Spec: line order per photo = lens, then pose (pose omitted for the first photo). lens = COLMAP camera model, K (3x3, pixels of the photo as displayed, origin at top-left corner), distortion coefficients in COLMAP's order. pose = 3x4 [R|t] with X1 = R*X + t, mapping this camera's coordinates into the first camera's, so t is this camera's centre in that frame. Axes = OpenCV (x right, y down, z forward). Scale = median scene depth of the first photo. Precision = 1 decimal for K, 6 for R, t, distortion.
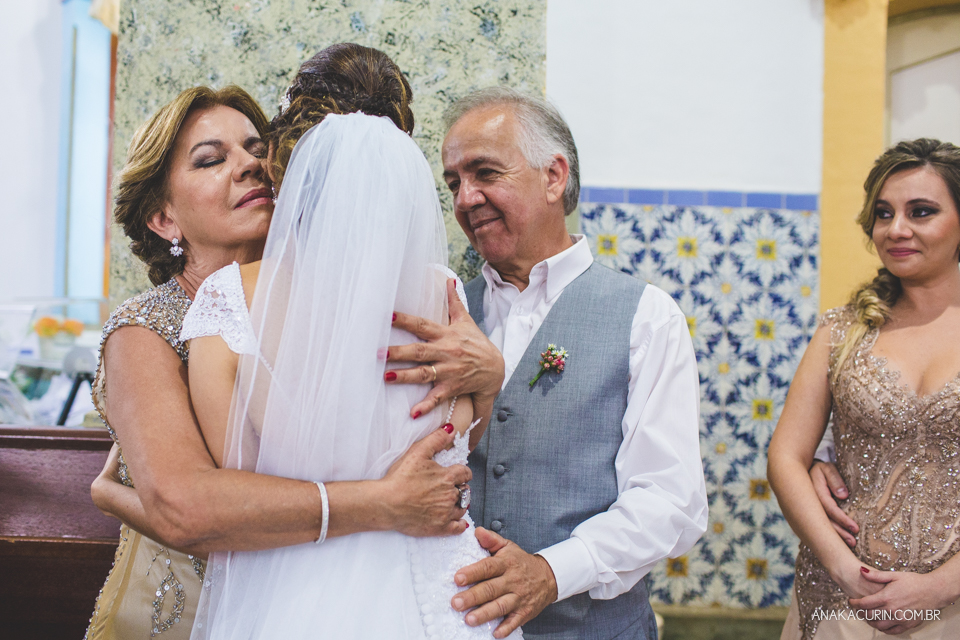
lens RADIAL K [[929.7, 0, 480.0], [0, 929.7, 320.0], [0, 0, 1]] dist [-0.100734, 0.131091]
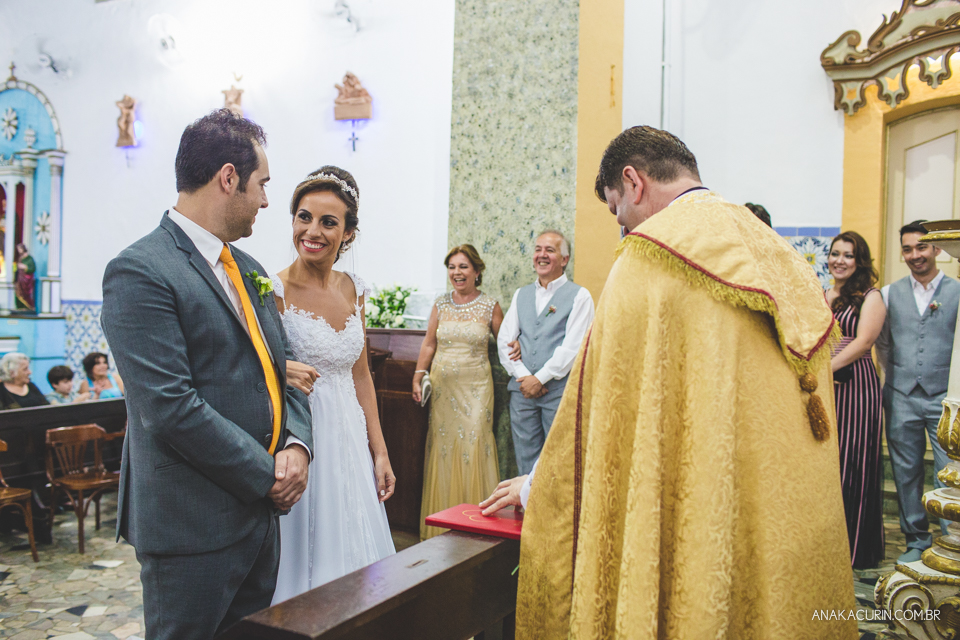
lens RADIAL K [[929.7, 0, 480.0], [0, 929.7, 320.0], [0, 0, 1]] dist [-0.100734, 0.131091]
pose [[0.896286, 0.011434, -0.443330, 1.124247], [-0.006254, 0.999894, 0.013144, 0.034396], [0.443433, -0.009008, 0.896262, -1.821886]]
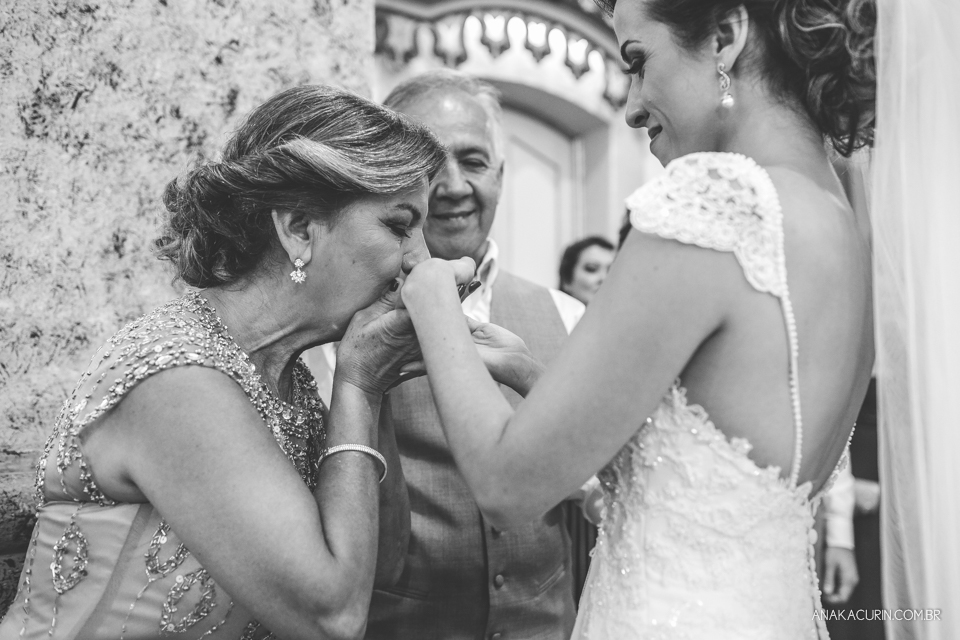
lens RADIAL K [[929.7, 0, 480.0], [0, 929.7, 320.0], [0, 0, 1]] dist [-0.100734, 0.131091]
pose [[0.782289, 0.022385, 0.622514, -0.433089], [0.030022, 0.996838, -0.073573, 0.065206], [-0.622192, 0.076245, 0.779143, 0.202031]]
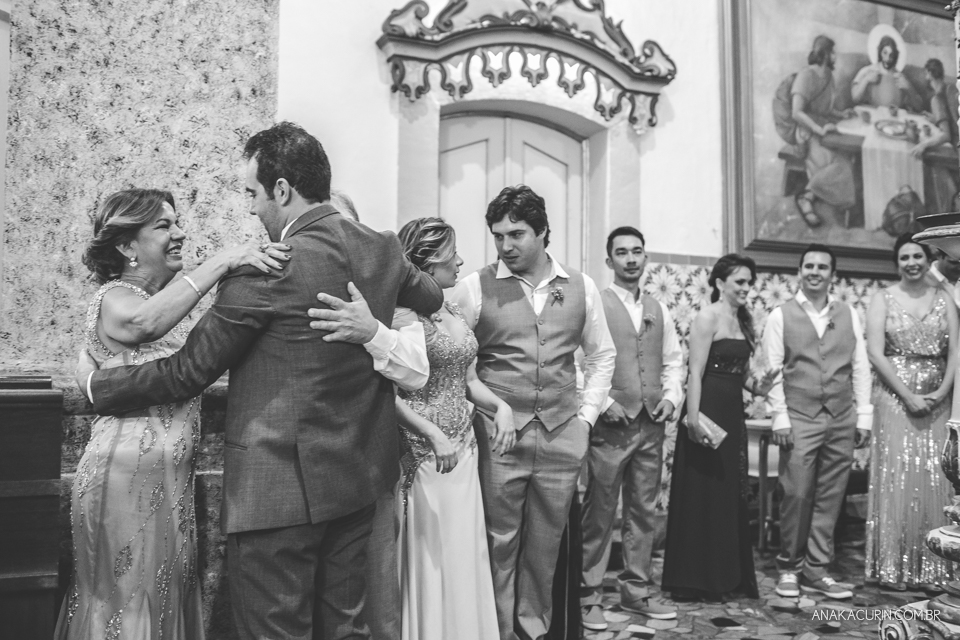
lens RADIAL K [[979.3, 0, 479.0], [0, 979.3, 323.9], [0, 0, 1]] dist [-0.099390, 0.120523]
pose [[0.888053, -0.001502, 0.459739, -0.437120], [0.017453, 0.999384, -0.030449, 0.088196], [-0.459410, 0.035065, 0.887532, -0.808653]]
